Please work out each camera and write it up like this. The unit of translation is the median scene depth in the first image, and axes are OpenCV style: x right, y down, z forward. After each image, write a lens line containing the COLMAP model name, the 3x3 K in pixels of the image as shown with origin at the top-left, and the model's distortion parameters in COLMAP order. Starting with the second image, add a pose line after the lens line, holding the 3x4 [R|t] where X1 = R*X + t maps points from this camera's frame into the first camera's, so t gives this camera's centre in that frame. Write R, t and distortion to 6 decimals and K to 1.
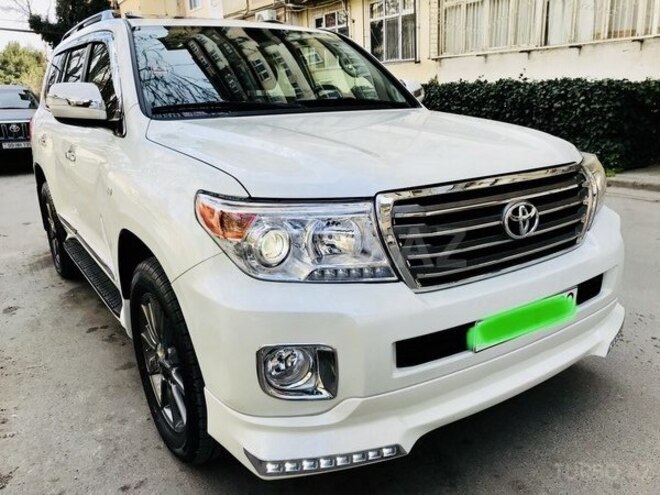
lens RADIAL K [[542.9, 0, 327.0], [0, 542.9, 248.4], [0, 0, 1]] dist [0.023714, -0.015611]
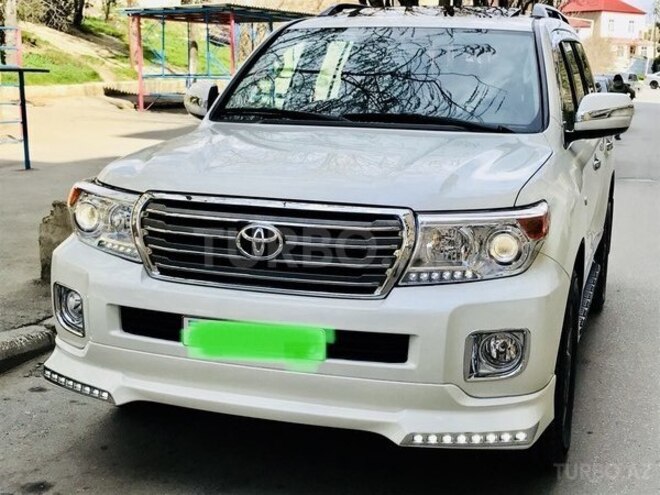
lens RADIAL K [[998.3, 0, 330.4], [0, 998.3, 242.7], [0, 0, 1]] dist [0.106615, 0.000000]
pose [[0.622337, 0.179554, -0.761877, 1.884924], [-0.255694, 0.966572, 0.018932, -0.121501], [0.739809, 0.183025, 0.647445, -0.140443]]
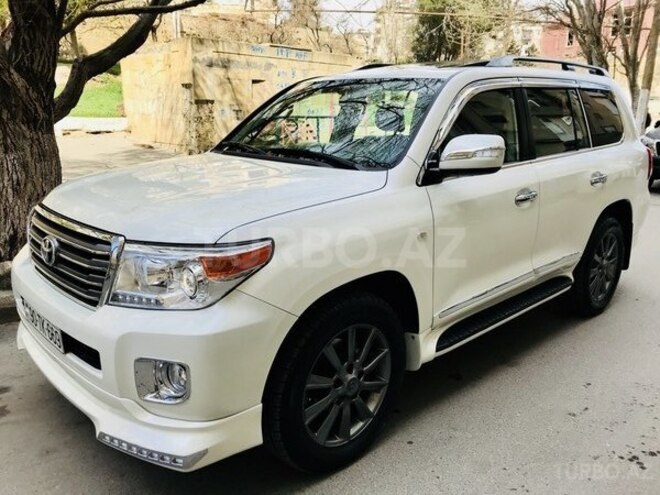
lens RADIAL K [[542.9, 0, 327.4], [0, 542.9, 244.7], [0, 0, 1]] dist [0.023714, -0.015611]
pose [[0.174233, 0.270707, -0.946763, 1.703221], [-0.289426, 0.933079, 0.213531, -0.539245], [0.941209, 0.236814, 0.240923, 1.302138]]
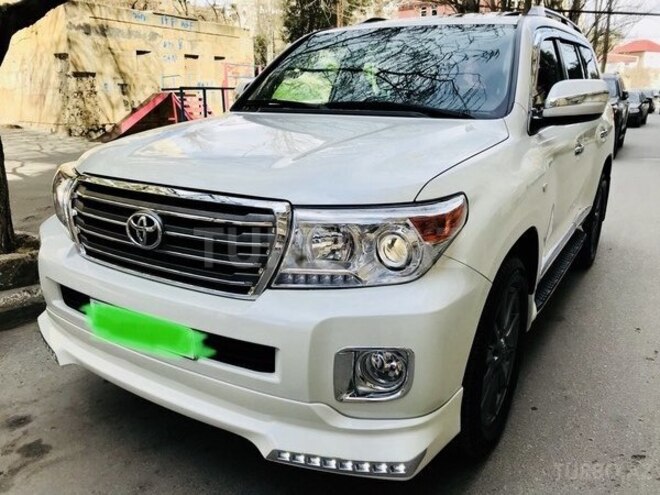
lens RADIAL K [[542.9, 0, 328.9], [0, 542.9, 243.5], [0, 0, 1]] dist [0.023714, -0.015611]
pose [[0.413734, 0.280346, -0.866159, 1.365230], [-0.268084, 0.946739, 0.178372, -0.298411], [0.870032, 0.158405, 0.466854, 0.821829]]
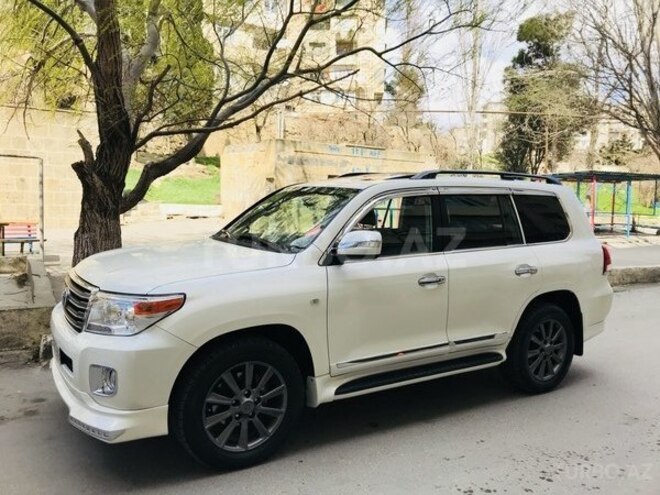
lens RADIAL K [[542.9, 0, 324.4], [0, 542.9, 247.5], [0, 0, 1]] dist [0.023714, -0.015611]
pose [[-0.023146, 0.125395, -0.991837, 2.295845], [-0.304408, 0.944109, 0.126465, -0.768909], [0.952260, 0.304851, 0.016319, 1.812275]]
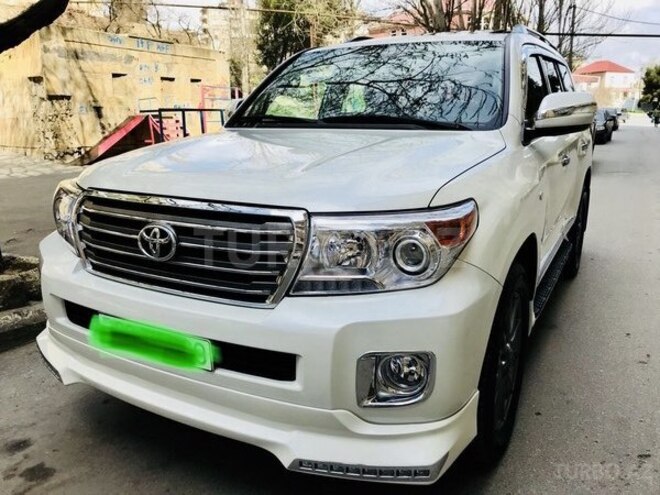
lens RADIAL K [[542.9, 0, 328.3], [0, 542.9, 243.4], [0, 0, 1]] dist [0.023714, -0.015611]
pose [[0.457276, 0.238205, -0.856830, 1.349598], [-0.253408, 0.958420, 0.131208, -0.260571], [0.852457, 0.157129, 0.498626, 0.760482]]
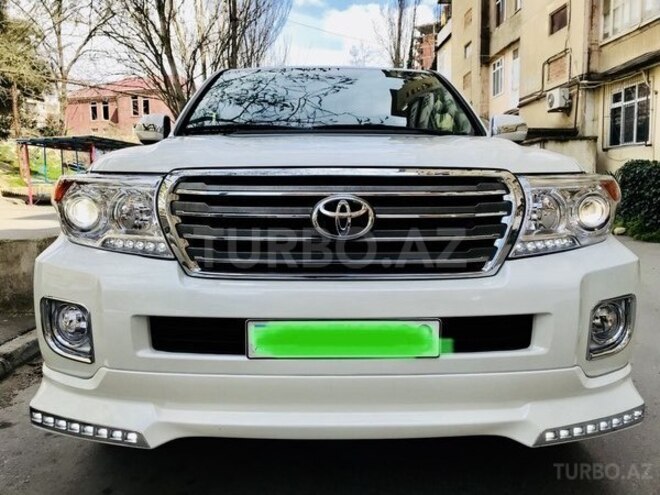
lens RADIAL K [[543.2, 0, 332.0], [0, 543.2, 246.3], [0, 0, 1]] dist [0.041897, -0.013211]
pose [[0.842594, 0.090683, -0.530860, 0.783419], [-0.174190, 0.978626, -0.109307, 0.084226], [0.509601, 0.184572, 0.840381, 0.292208]]
